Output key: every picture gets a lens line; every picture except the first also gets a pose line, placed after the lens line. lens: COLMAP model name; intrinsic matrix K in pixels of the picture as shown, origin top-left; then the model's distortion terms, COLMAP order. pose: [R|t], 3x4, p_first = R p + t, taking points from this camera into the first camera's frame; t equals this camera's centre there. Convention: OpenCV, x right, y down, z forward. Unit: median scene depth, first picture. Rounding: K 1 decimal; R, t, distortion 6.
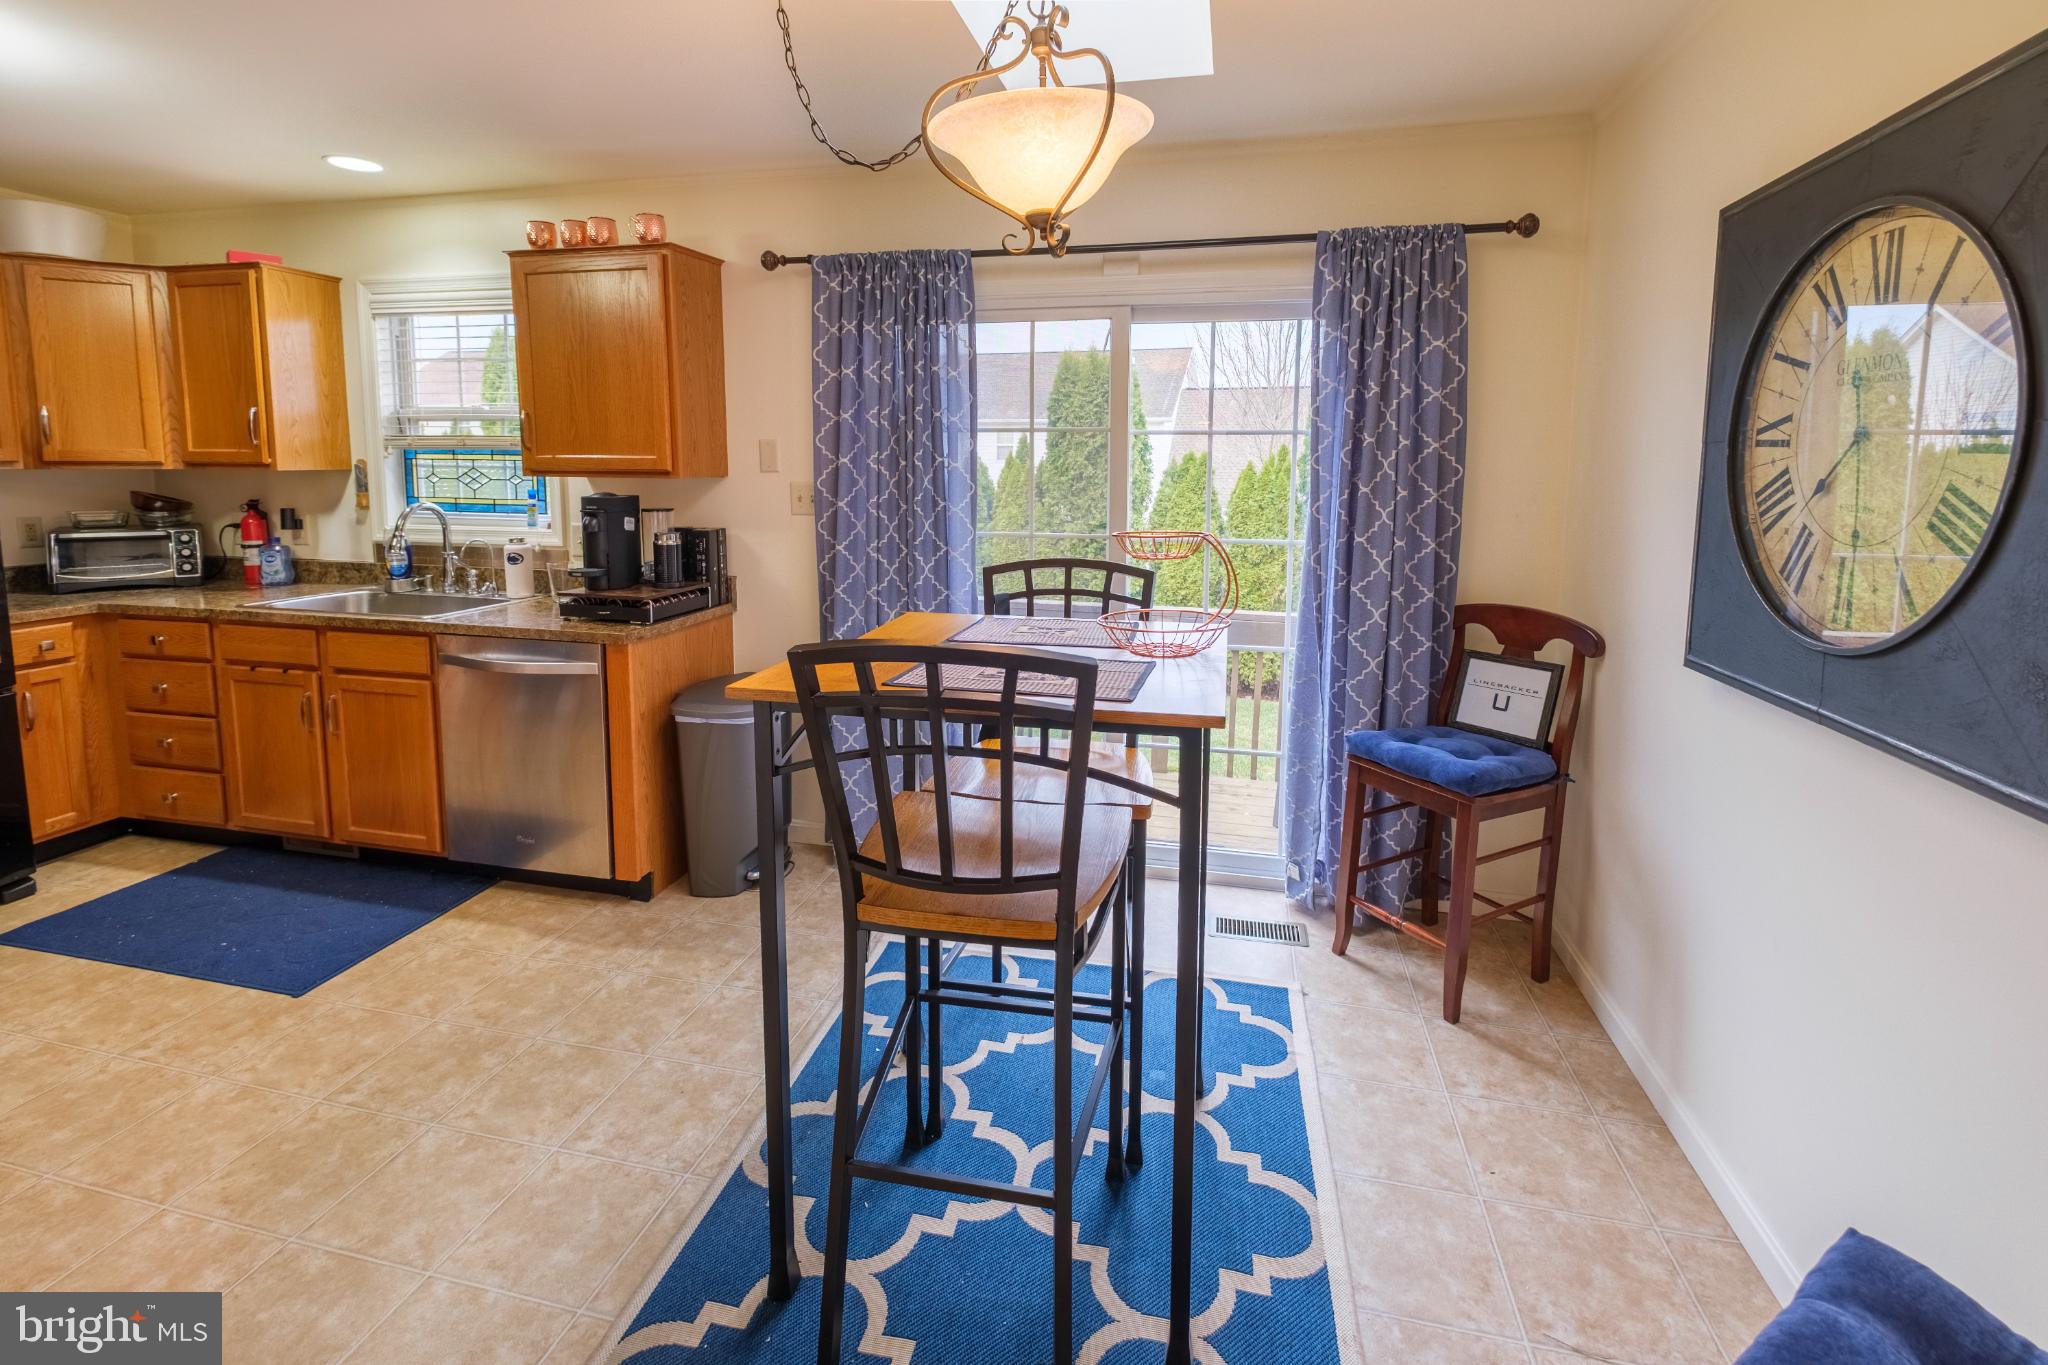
lens RADIAL K [[882.9, 0, 973.9], [0, 882.9, 585.2], [0, 0, 1]] dist [-0.015163, -0.000302]
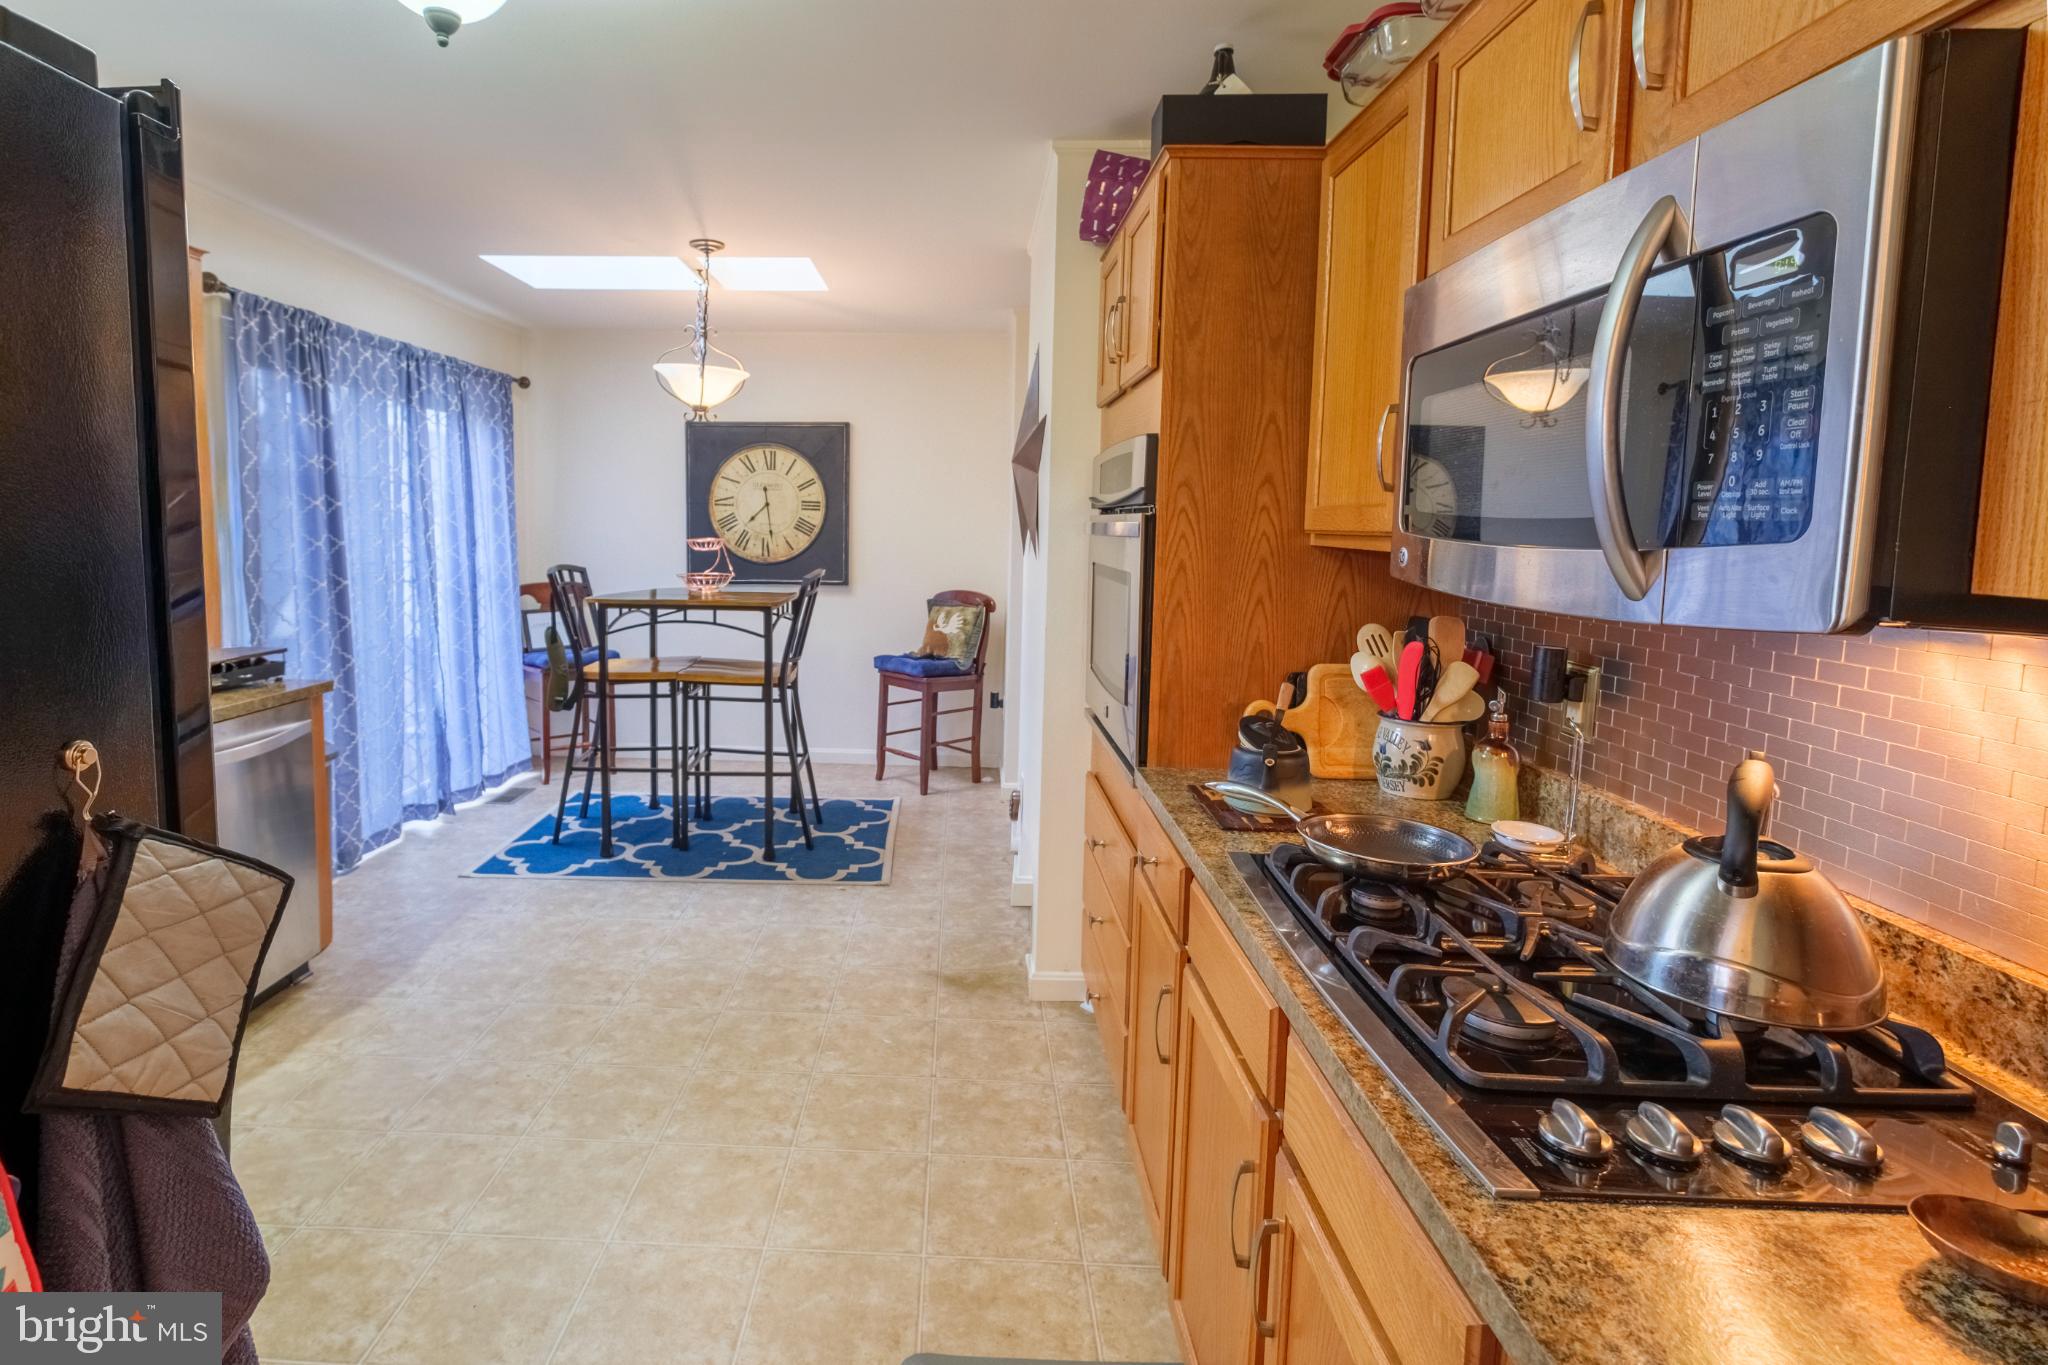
lens RADIAL K [[885.0, 0, 1022.1], [0, 885.0, 677.8], [0, 0, 1]] dist [0.015106, -0.011525]
pose [[-0.266332, -0.176567, 0.947571, -1.892936], [0.109488, 0.971174, 0.211738, -0.085005], [-0.957643, 0.160140, -0.239323, 0.607010]]
